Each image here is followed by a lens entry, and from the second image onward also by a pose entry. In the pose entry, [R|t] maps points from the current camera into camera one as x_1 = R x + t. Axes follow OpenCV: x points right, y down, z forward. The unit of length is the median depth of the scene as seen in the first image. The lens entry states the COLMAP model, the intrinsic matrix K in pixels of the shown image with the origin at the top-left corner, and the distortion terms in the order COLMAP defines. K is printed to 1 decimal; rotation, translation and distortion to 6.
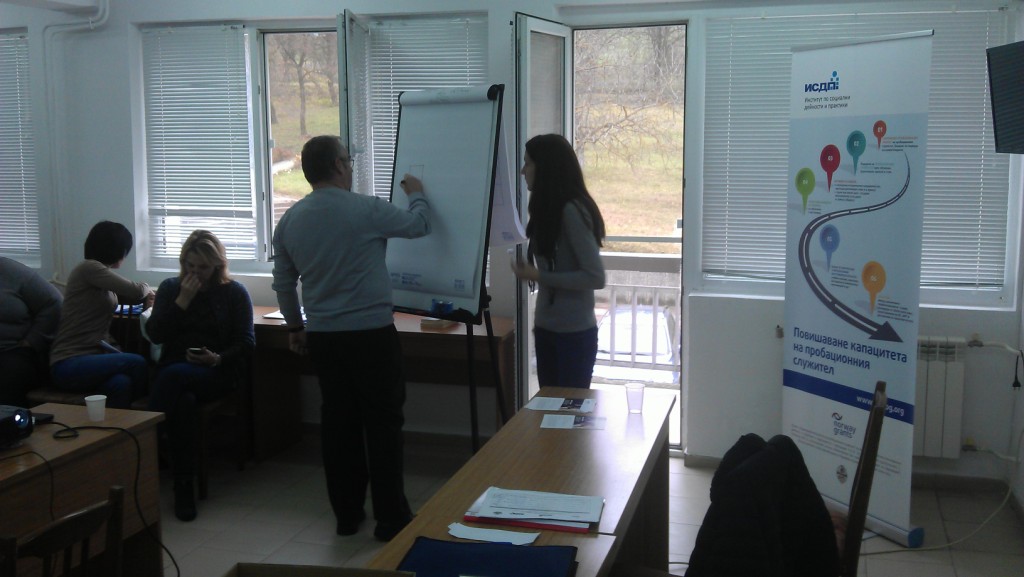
lens RADIAL K [[1009.6, 0, 510.2], [0, 1009.6, 268.8], [0, 0, 1]] dist [0.111413, -0.393103]
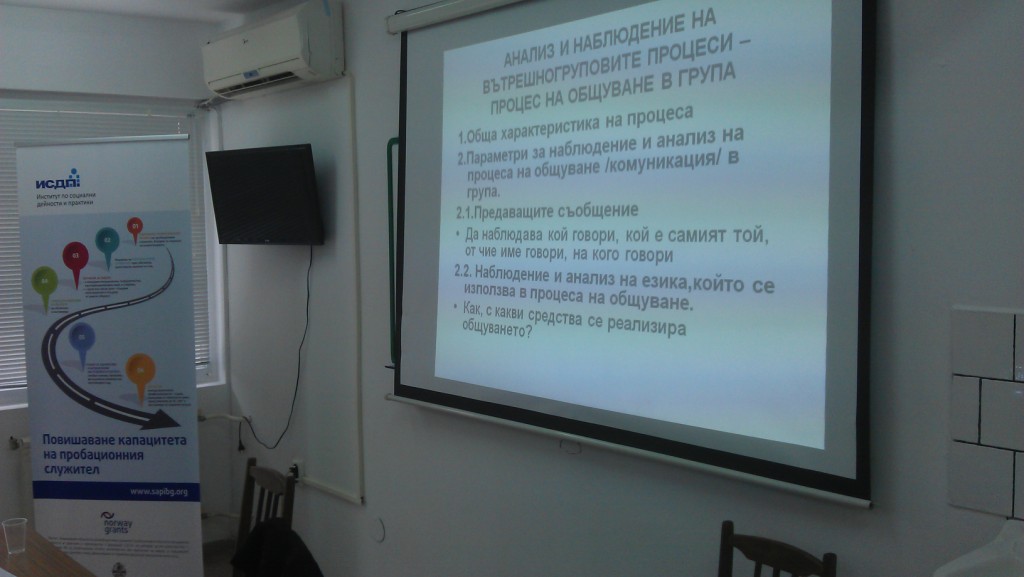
lens RADIAL K [[1009.6, 0, 510.2], [0, 1009.6, 268.8], [0, 0, 1]] dist [0.111413, -0.393103]
pose [[0.560984, -0.052052, 0.826189, -0.263104], [0.122381, 0.992270, -0.020581, -0.024046], [-0.818731, 0.112656, 0.563018, 0.101407]]
